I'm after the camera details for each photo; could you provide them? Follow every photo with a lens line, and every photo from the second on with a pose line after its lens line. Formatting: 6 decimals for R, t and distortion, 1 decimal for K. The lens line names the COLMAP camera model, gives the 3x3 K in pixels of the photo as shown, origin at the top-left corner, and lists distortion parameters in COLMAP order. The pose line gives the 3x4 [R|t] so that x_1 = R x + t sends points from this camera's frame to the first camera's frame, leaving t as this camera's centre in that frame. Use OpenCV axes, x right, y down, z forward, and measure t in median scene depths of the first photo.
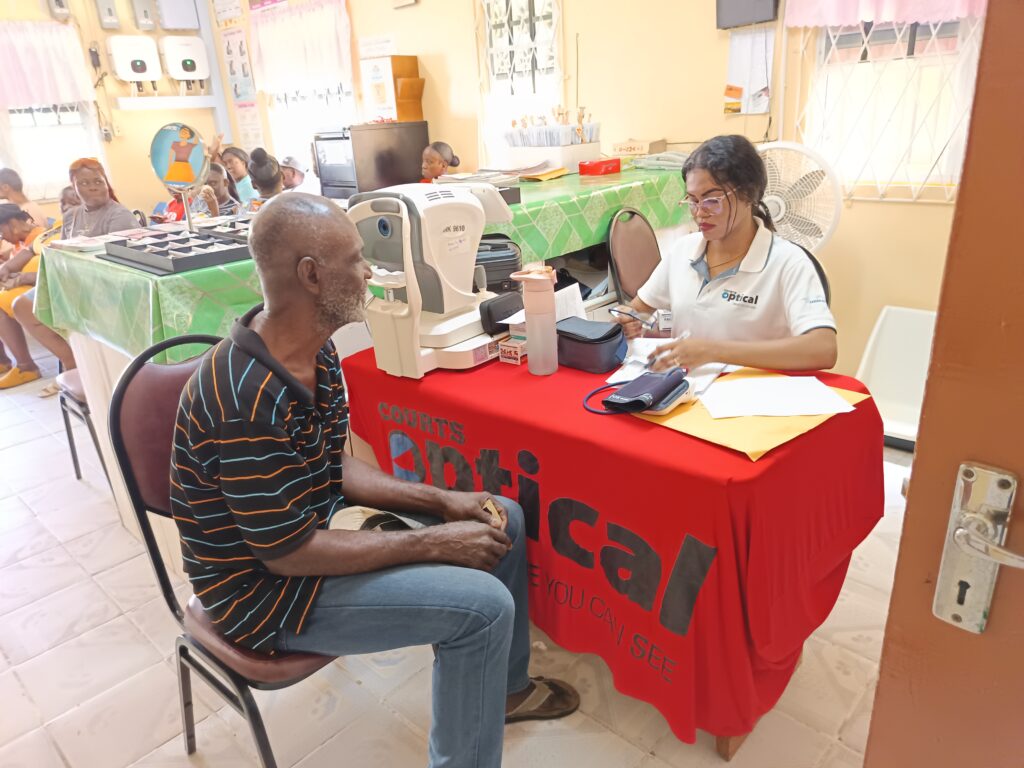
lens RADIAL K [[716.6, 0, 514.4], [0, 716.6, 382.1], [0, 0, 1]] dist [0.048042, -0.045968]
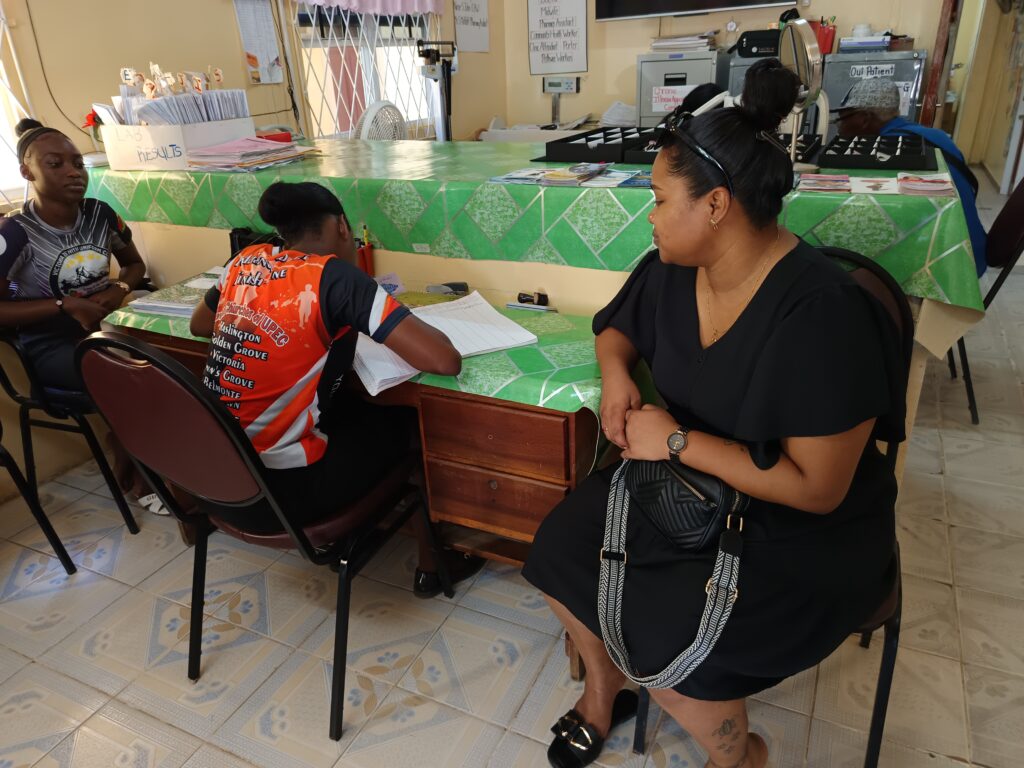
lens RADIAL K [[712.6, 0, 512.9], [0, 712.6, 376.8], [0, 0, 1]] dist [0.039811, -0.045846]
pose [[-0.291641, -0.325227, 0.899540, -0.854796], [0.398365, 0.813688, 0.423341, -0.358047], [-0.869627, 0.481809, -0.107746, 1.103170]]
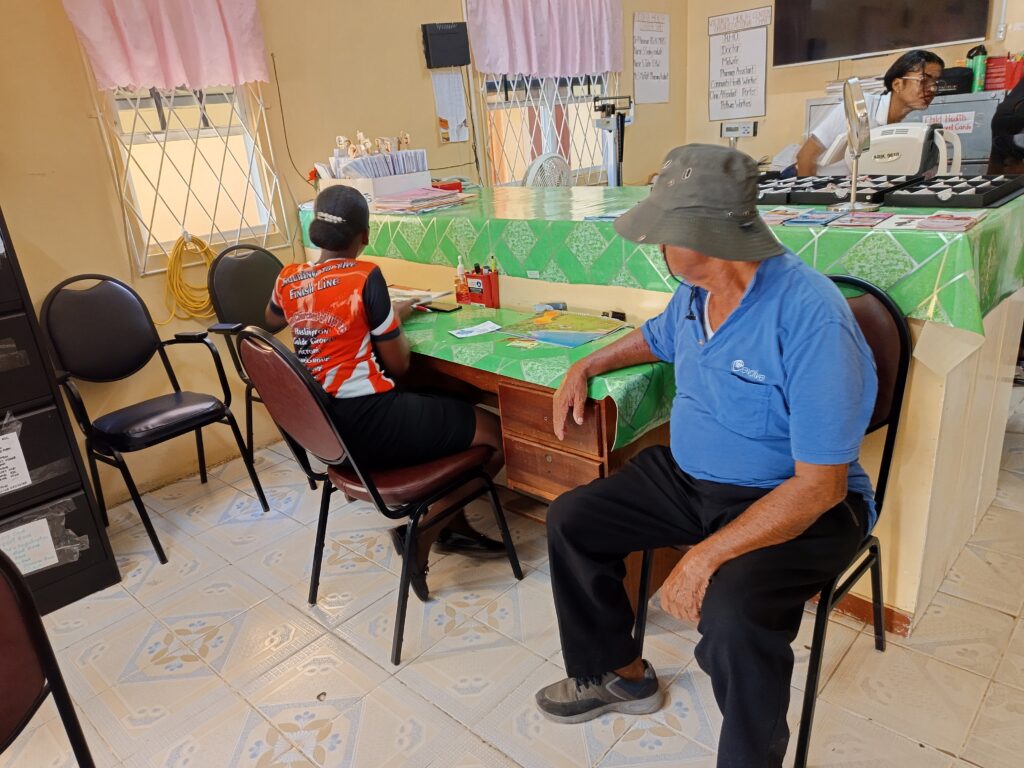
lens RADIAL K [[716.6, 0, 514.4], [0, 716.6, 382.1], [0, 0, 1]] dist [0.048042, -0.045968]
pose [[-0.003532, -0.288830, 0.957374, -1.004238], [0.437505, 0.860444, 0.261201, -0.326533], [-0.899209, 0.419778, 0.123325, 1.021656]]
